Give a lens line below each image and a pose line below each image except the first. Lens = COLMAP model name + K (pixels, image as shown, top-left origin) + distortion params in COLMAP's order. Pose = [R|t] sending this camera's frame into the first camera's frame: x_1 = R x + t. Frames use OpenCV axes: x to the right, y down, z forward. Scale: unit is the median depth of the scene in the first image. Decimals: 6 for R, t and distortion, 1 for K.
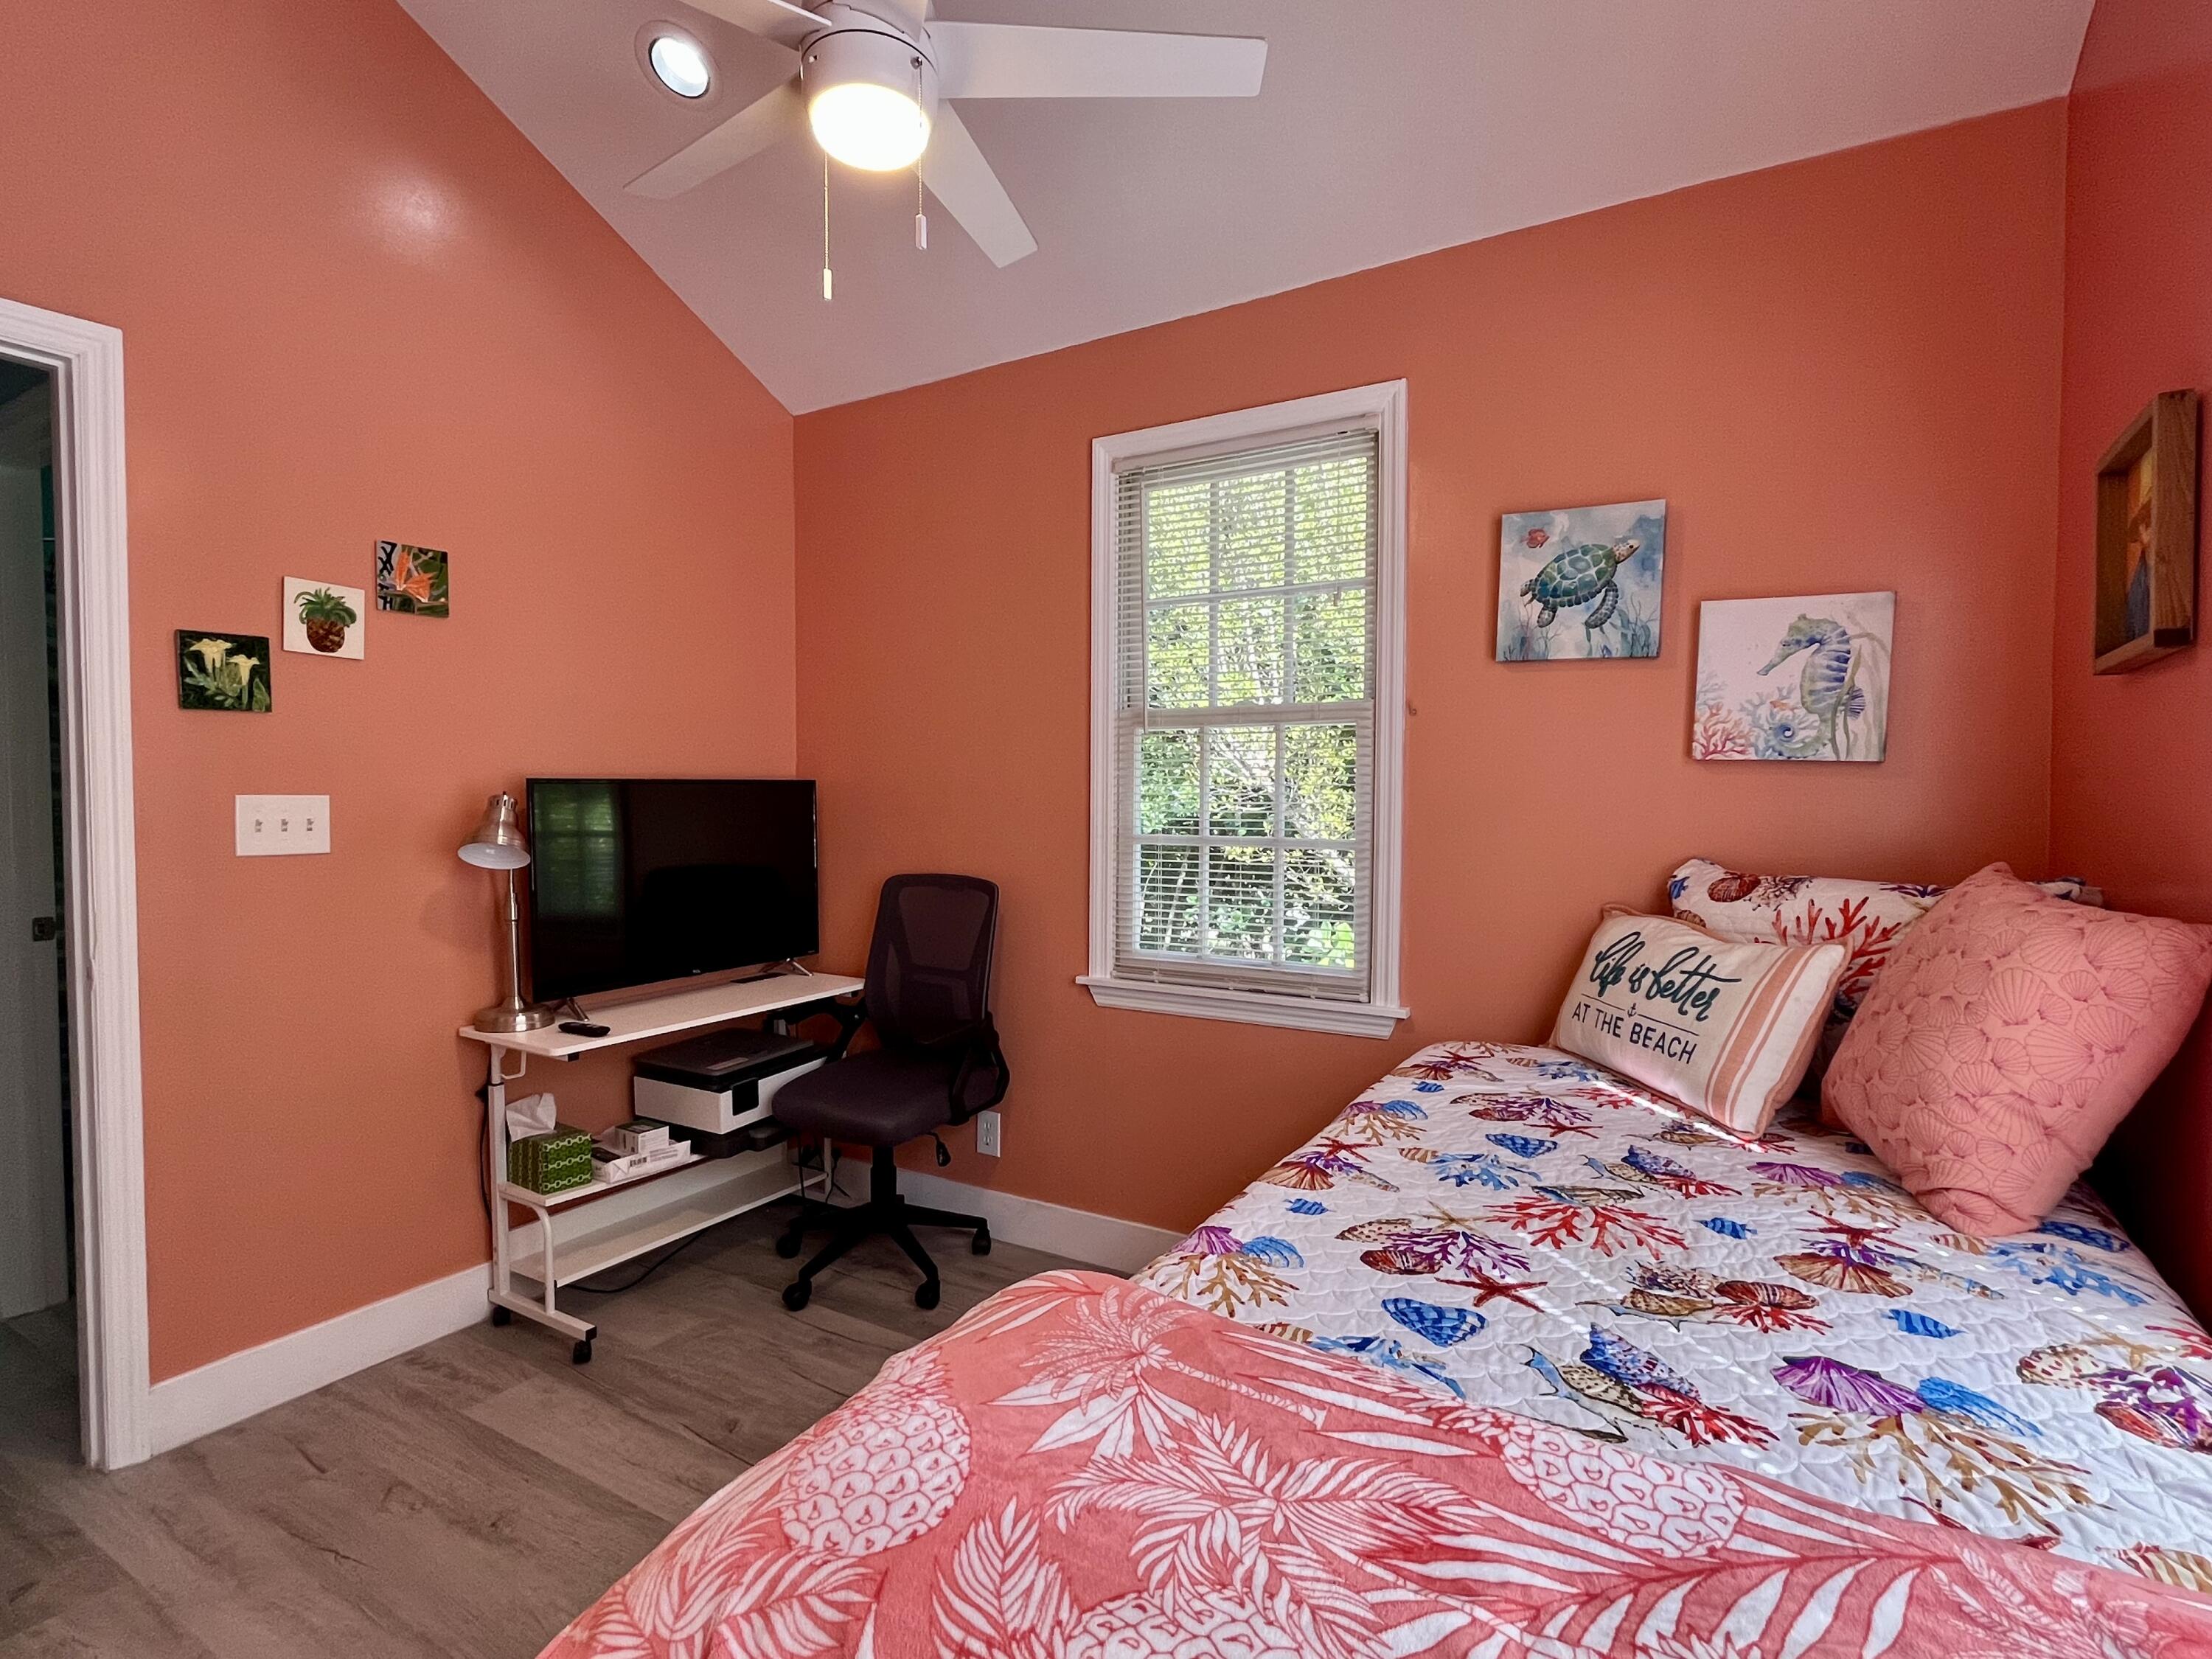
lens RADIAL K [[1103.5, 0, 1104.6], [0, 1103.5, 831.5], [0, 0, 1]] dist [-0.000810, -0.000037]
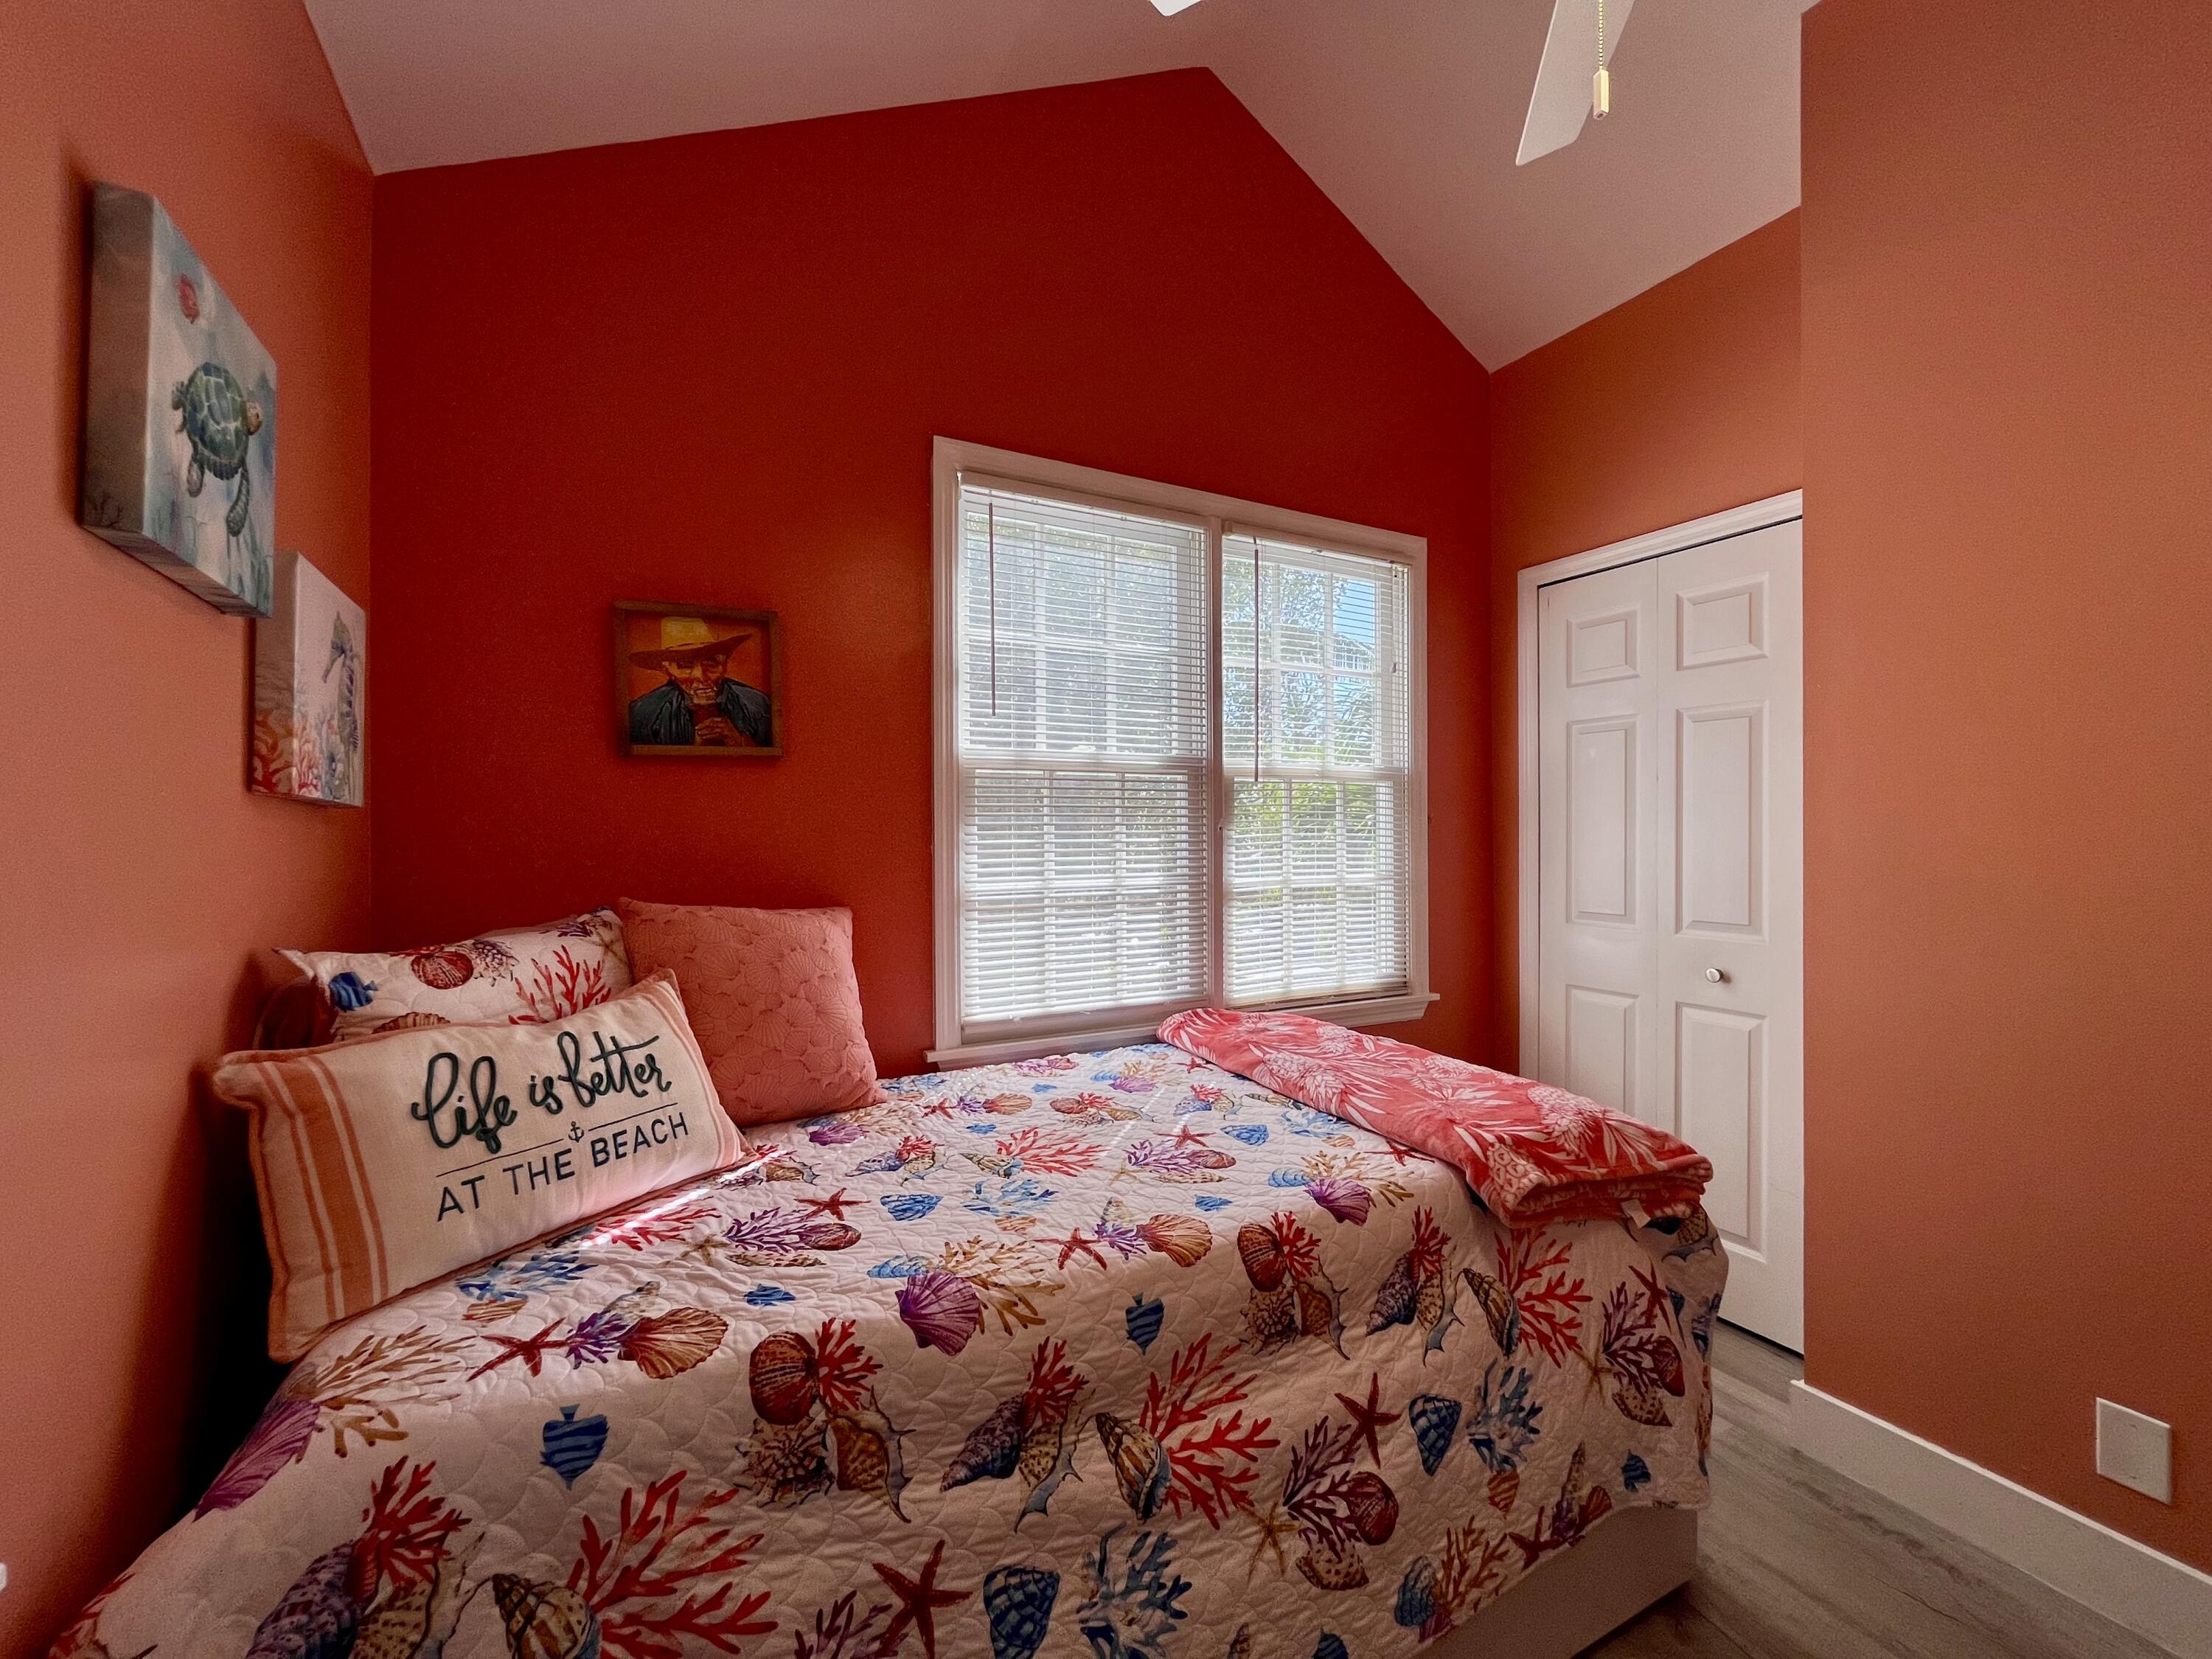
lens RADIAL K [[894.5, 0, 1110.0], [0, 894.5, 829.0], [0, 0, 1]] dist [-0.001642, -0.000740]
pose [[-0.853140, -0.000660, 0.521681, -0.211698], [0.016306, 0.999477, 0.027931, -0.077961], [-0.521426, 0.032336, -0.852683, 1.823209]]
